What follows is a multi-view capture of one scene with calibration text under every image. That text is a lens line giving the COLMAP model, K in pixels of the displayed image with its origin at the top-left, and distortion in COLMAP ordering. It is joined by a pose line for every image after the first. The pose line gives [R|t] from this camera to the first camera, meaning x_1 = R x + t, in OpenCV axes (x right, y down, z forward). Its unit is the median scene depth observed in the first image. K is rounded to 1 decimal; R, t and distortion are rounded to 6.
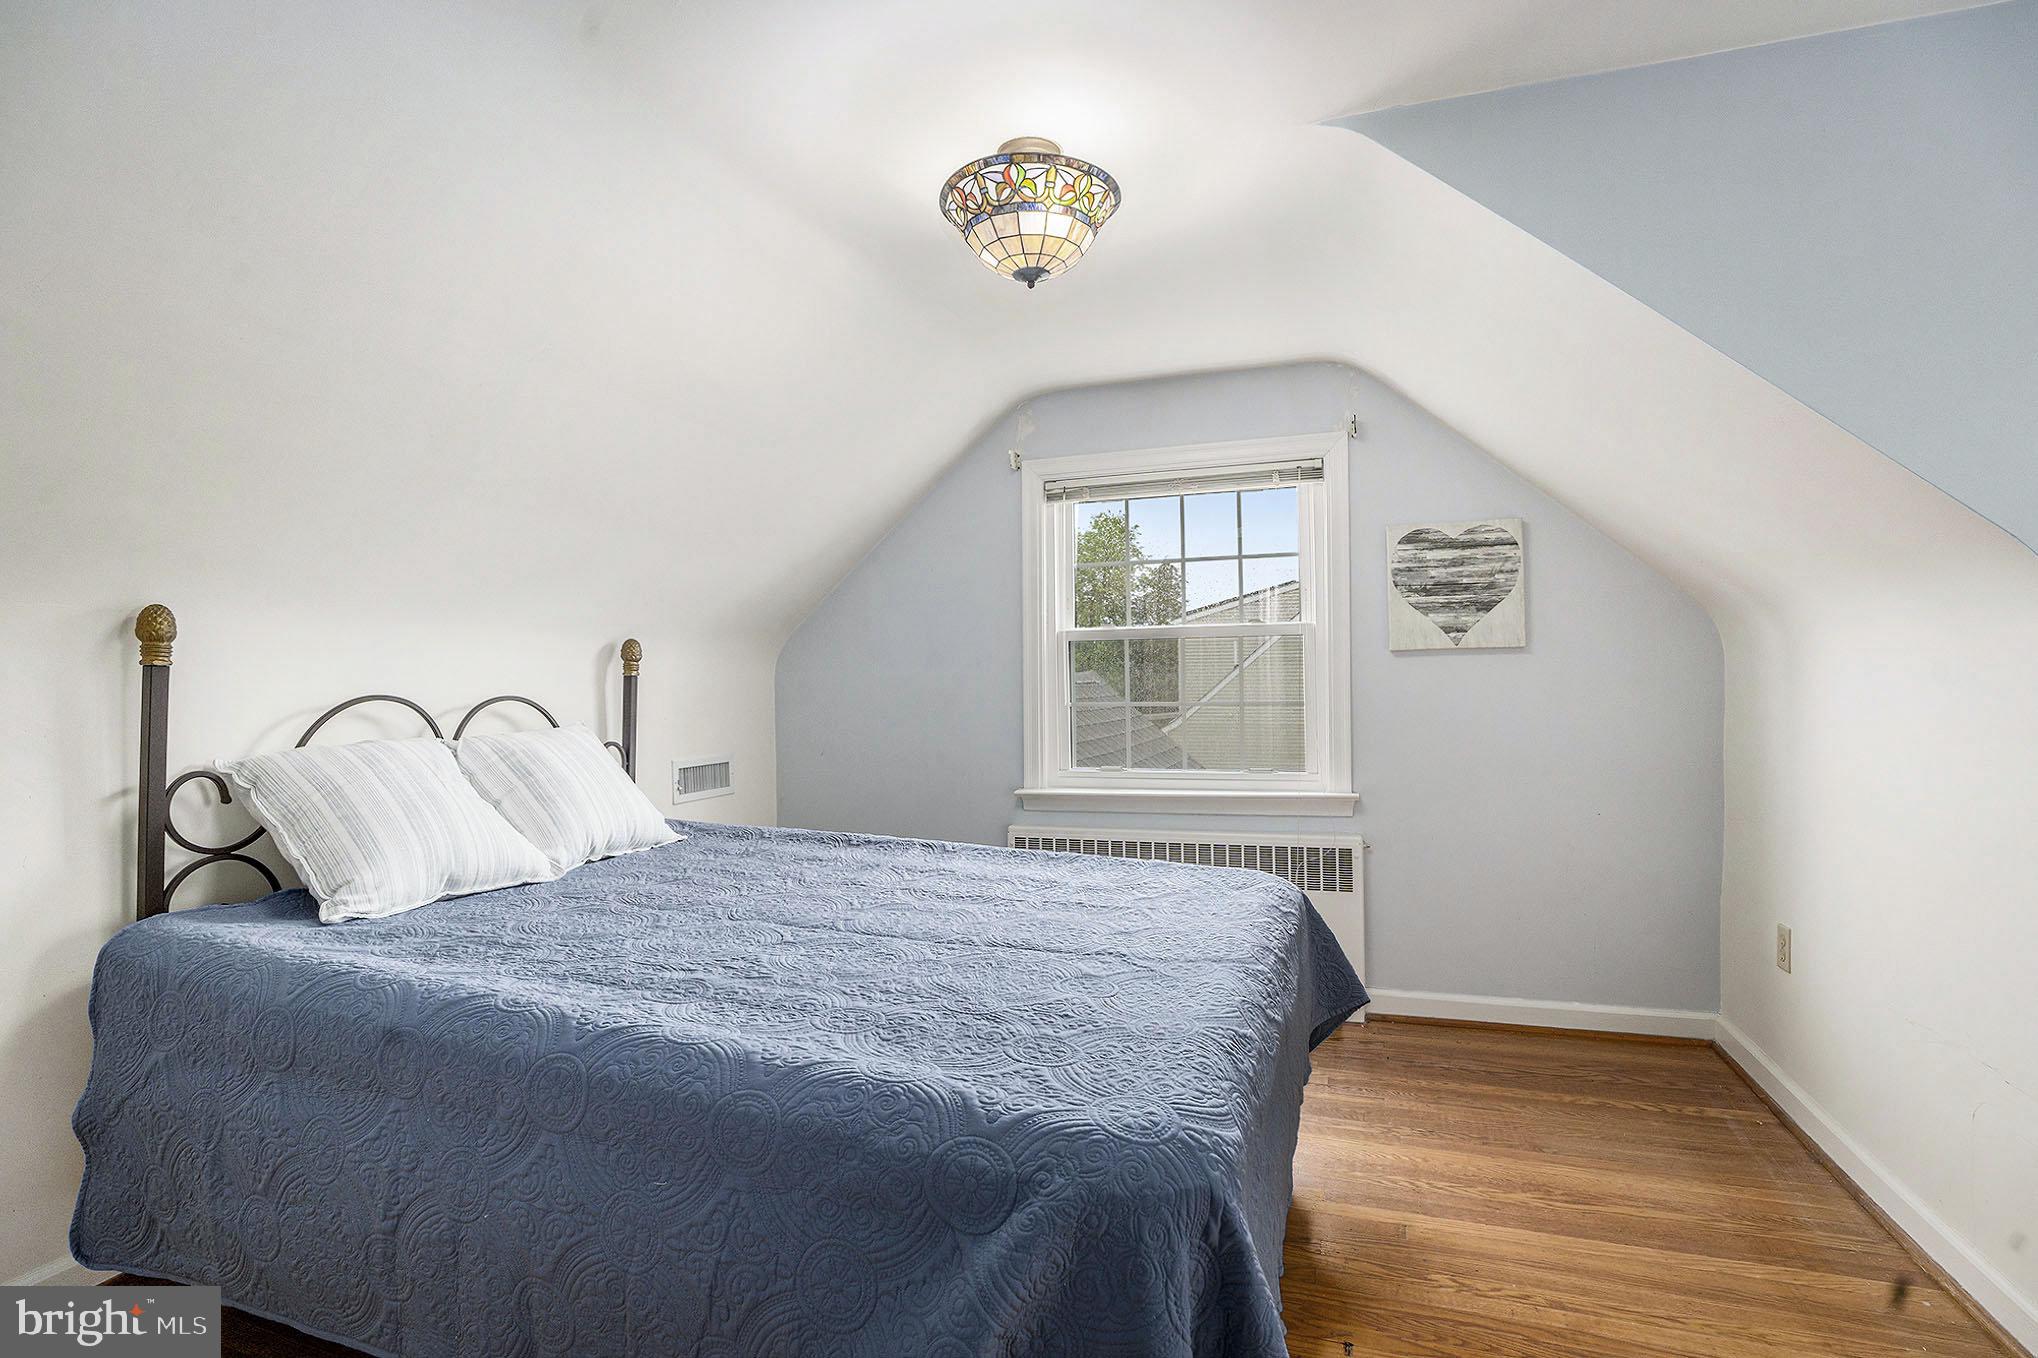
lens RADIAL K [[968.6, 0, 1030.3], [0, 968.6, 676.7], [0, 0, 1]] dist [-0.044772, 0.008553]
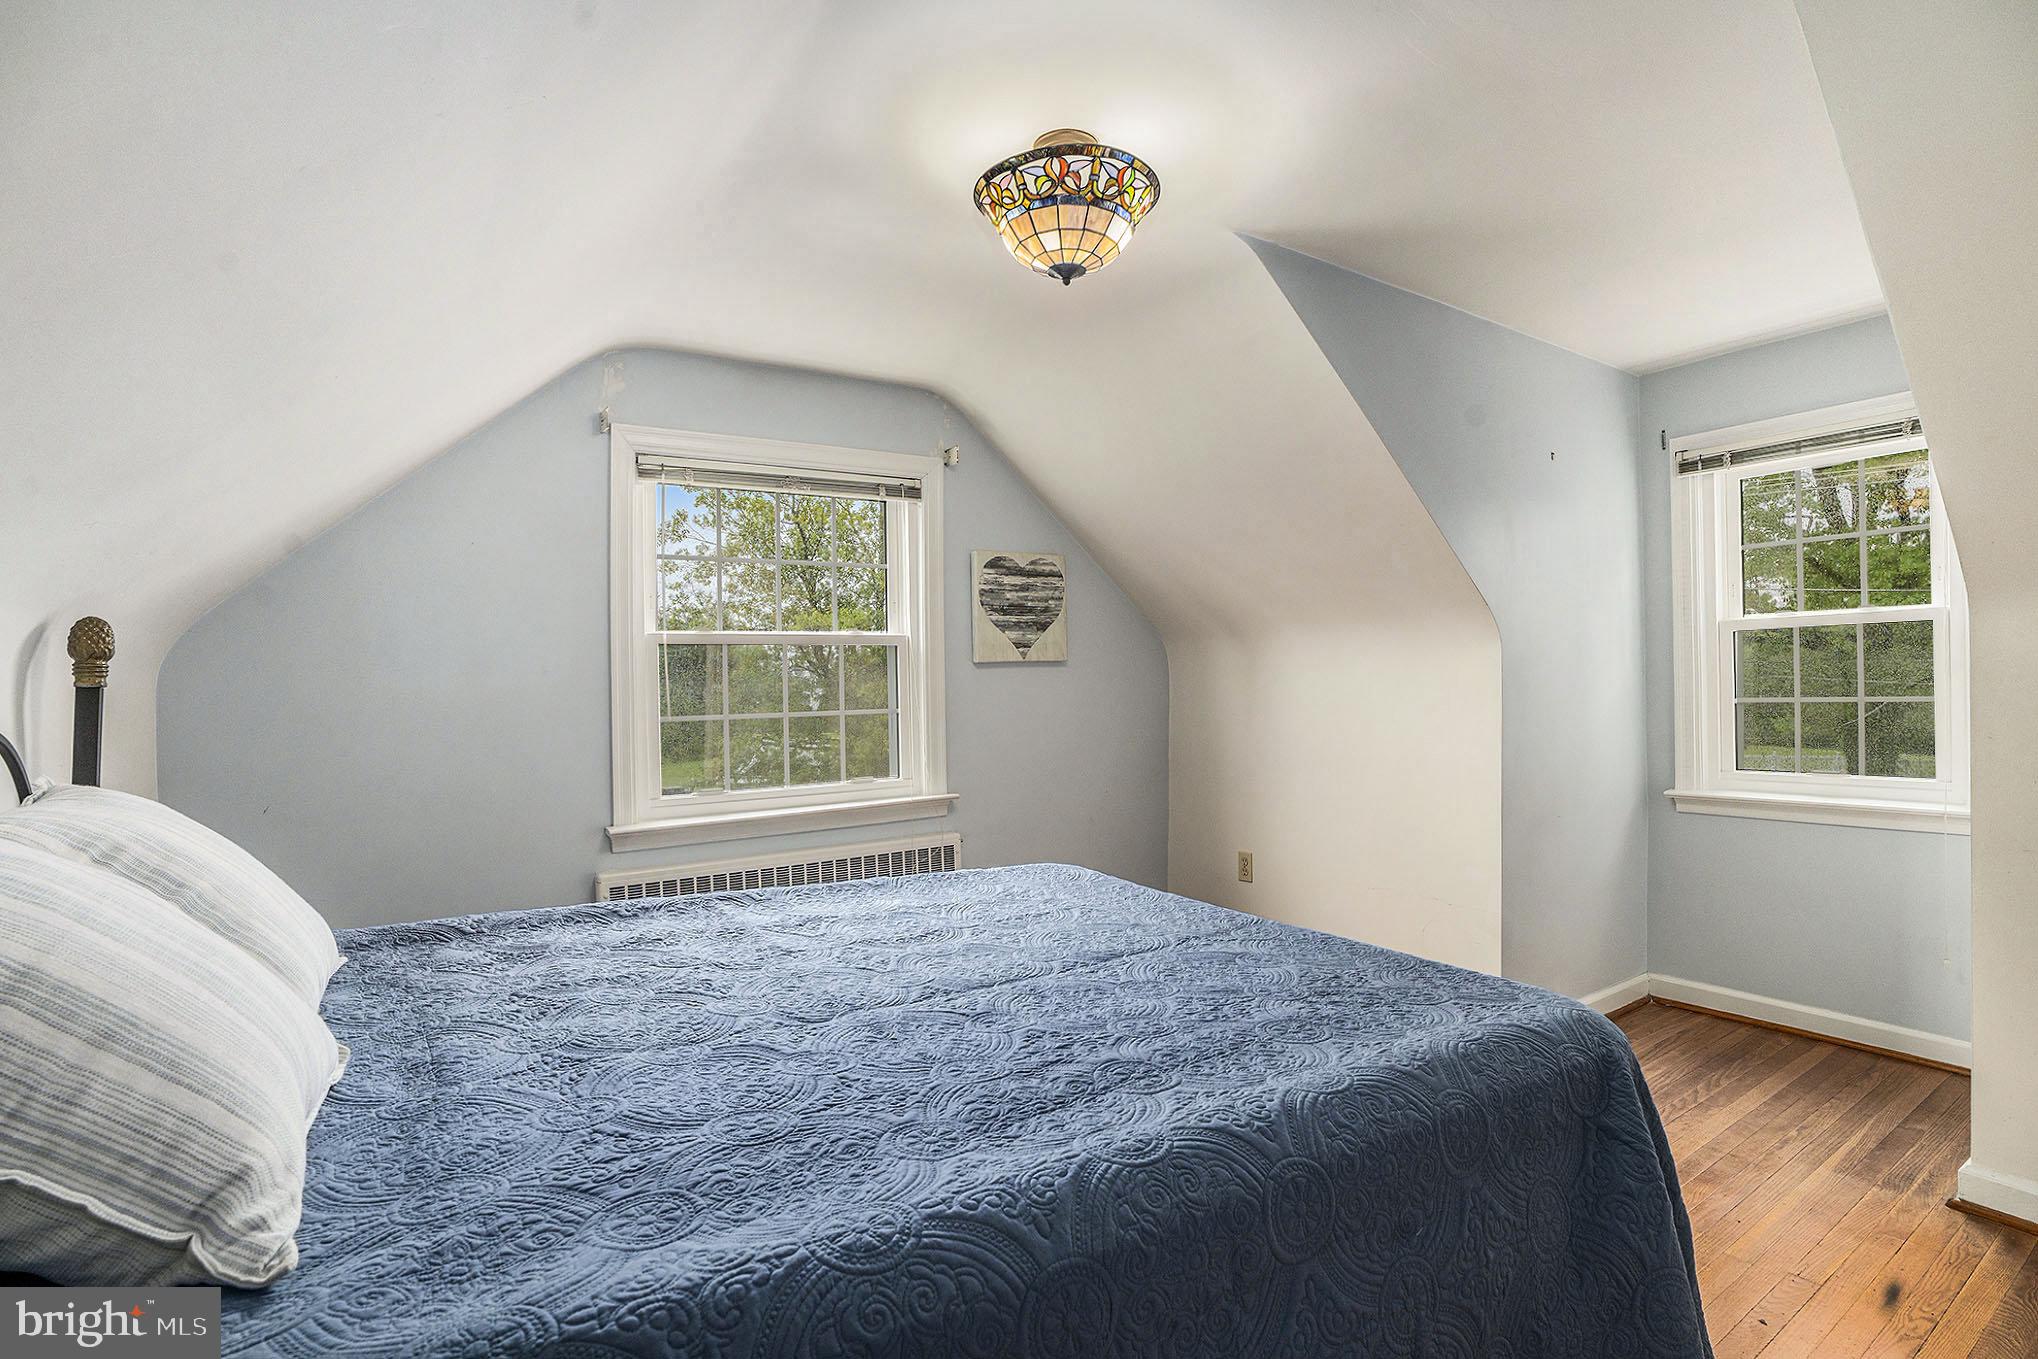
lens RADIAL K [[968.6, 0, 1017.5], [0, 968.6, 671.0], [0, 0, 1]] dist [-0.044772, 0.008553]
pose [[0.623959, 0.009105, 0.781404, -0.485904], [0.008584, 0.999792, -0.018504, 0.004230], [-0.781410, 0.018253, 0.623751, 0.268536]]
